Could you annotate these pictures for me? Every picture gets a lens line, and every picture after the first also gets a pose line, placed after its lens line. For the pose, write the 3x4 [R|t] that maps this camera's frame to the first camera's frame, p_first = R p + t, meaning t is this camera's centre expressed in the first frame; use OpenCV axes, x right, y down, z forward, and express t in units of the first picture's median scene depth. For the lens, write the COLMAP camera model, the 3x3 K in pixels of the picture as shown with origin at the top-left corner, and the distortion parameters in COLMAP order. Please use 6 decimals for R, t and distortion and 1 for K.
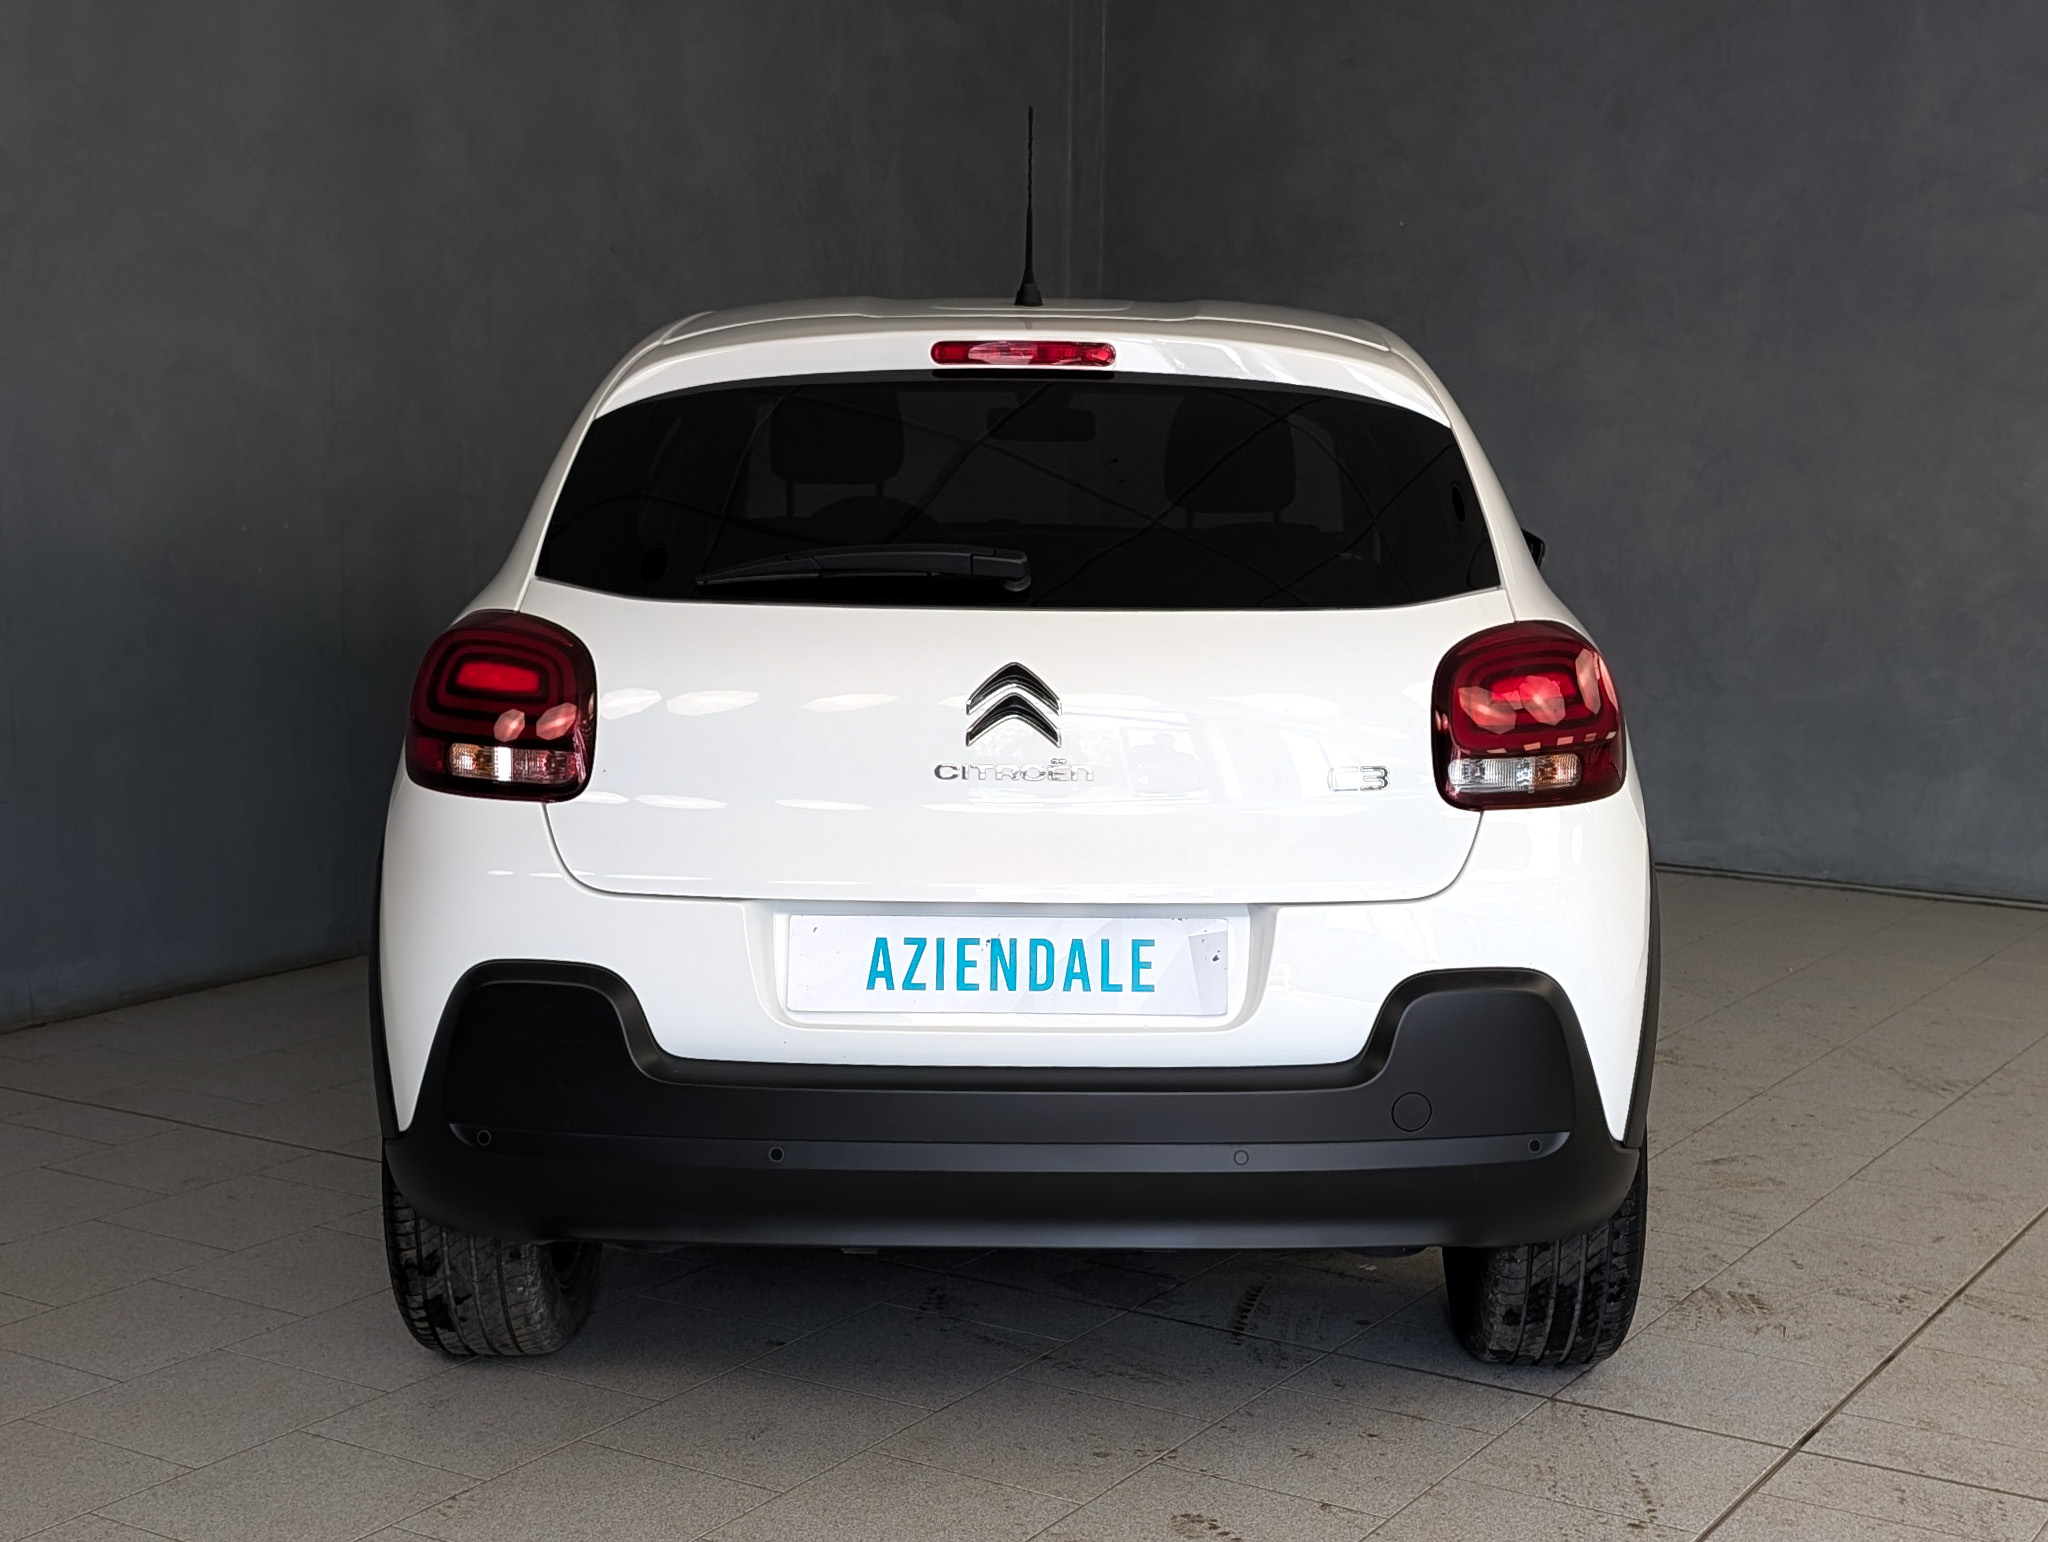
lens RADIAL K [[1467.1, 0, 1003.2], [0, 1467.1, 774.5], [0, 0, 1]] dist [0.003967, -0.006528]
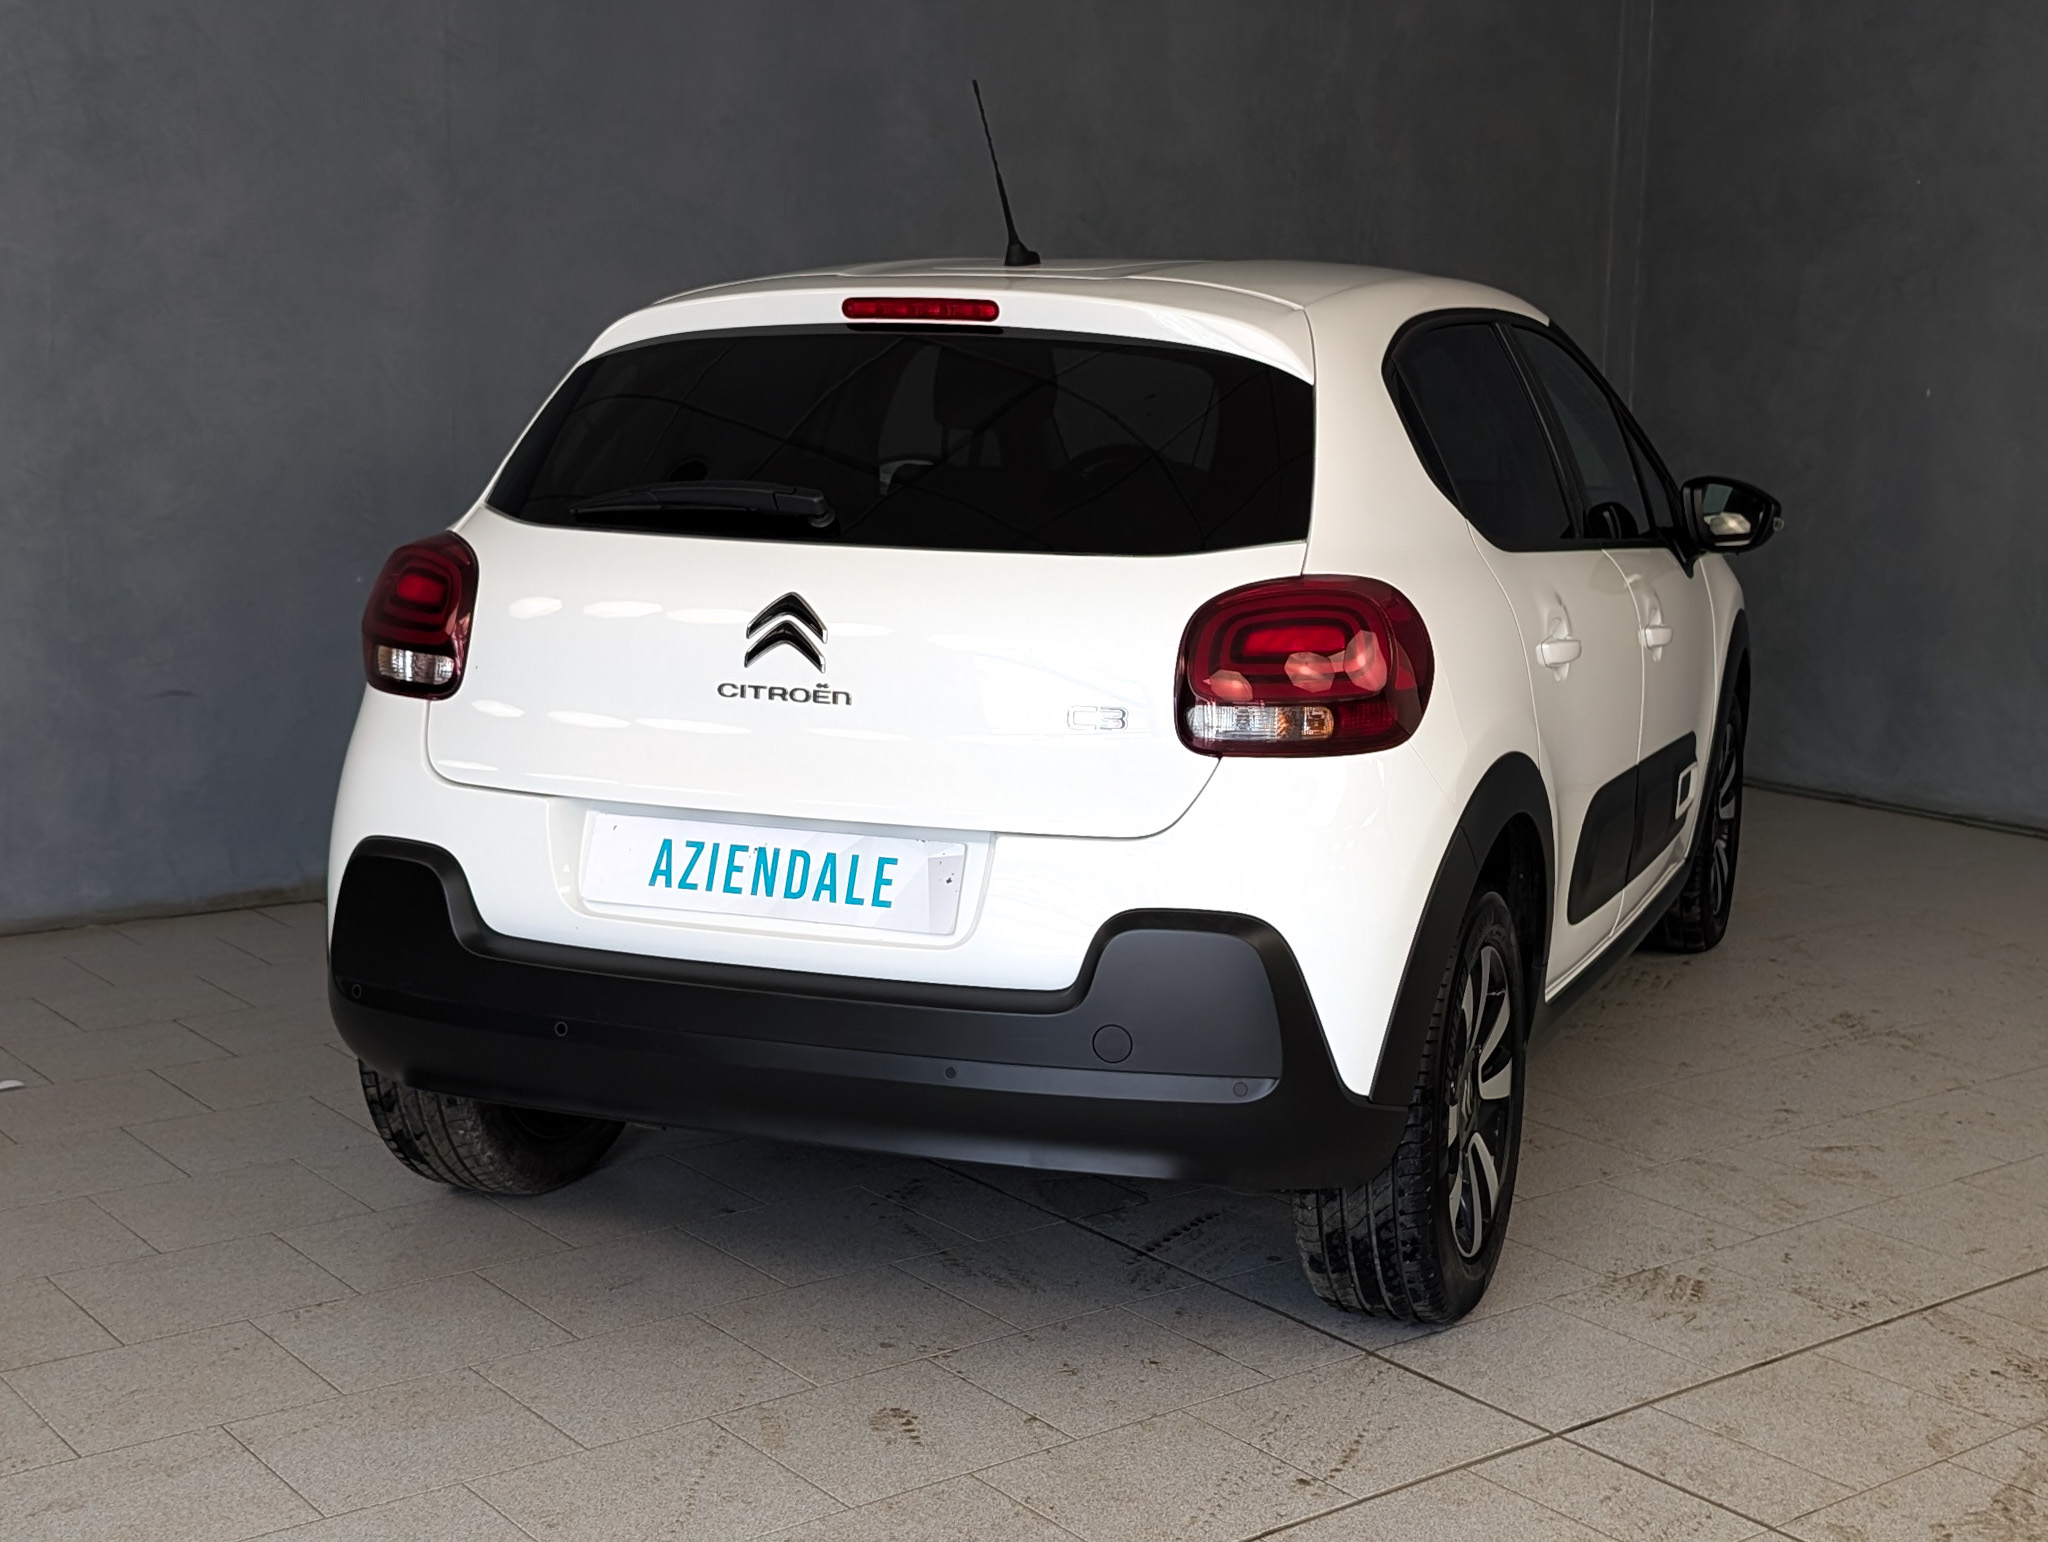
lens RADIAL K [[1377.8, 0, 1024.2], [0, 1377.8, 679.3], [0, 0, 1]] dist [-0.002512, 0.000691]
pose [[0.983320, 0.050933, -0.174606, 0.352059], [-0.054247, 0.998426, -0.014262, -0.007352], [0.173604, 0.023496, 0.984535, 0.032811]]
